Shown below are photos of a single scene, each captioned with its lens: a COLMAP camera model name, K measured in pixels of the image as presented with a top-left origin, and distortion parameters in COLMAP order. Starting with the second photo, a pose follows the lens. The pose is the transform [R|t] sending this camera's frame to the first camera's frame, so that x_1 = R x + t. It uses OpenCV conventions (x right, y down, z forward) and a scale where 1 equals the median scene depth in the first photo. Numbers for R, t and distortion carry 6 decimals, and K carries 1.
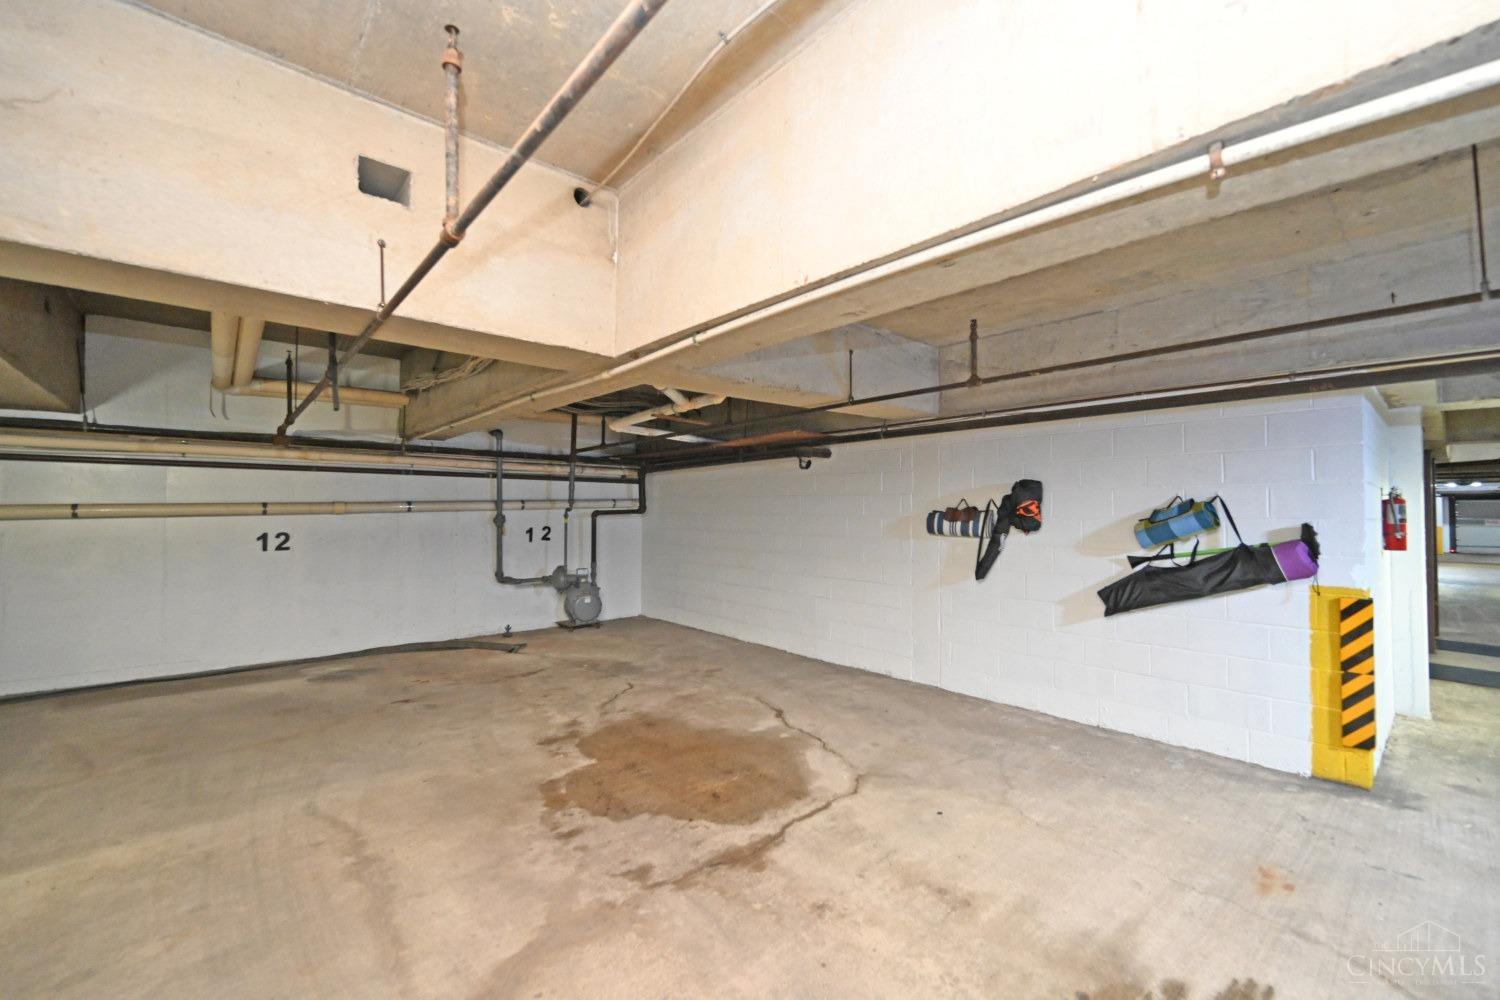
lens RADIAL K [[610.4, 0, 753.9], [0, 610.4, 501.0], [0, 0, 1]] dist [0.000689, 0.000054]
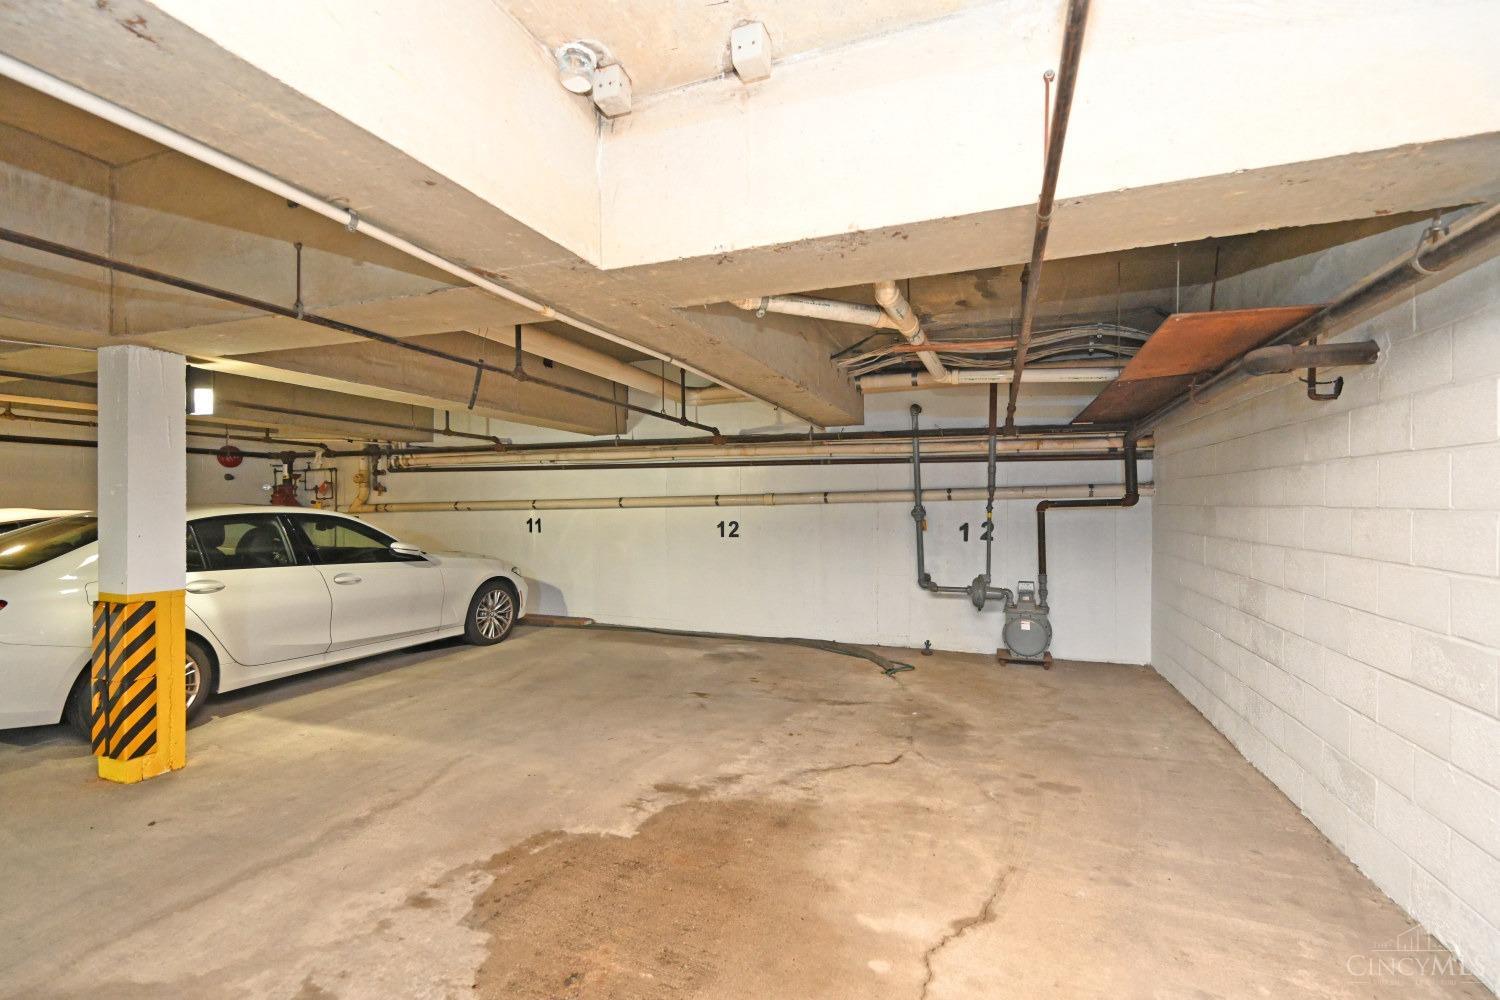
lens RADIAL K [[646.3, 0, 756.4], [0, 646.3, 503.5], [0, 0, 1]] dist [-0.000152, 0.000480]
pose [[0.479334, -0.001525, -0.877631, 0.386679], [0.014530, 0.999875, 0.006198, 0.014687], [0.877513, -0.015723, 0.479296, 0.584719]]
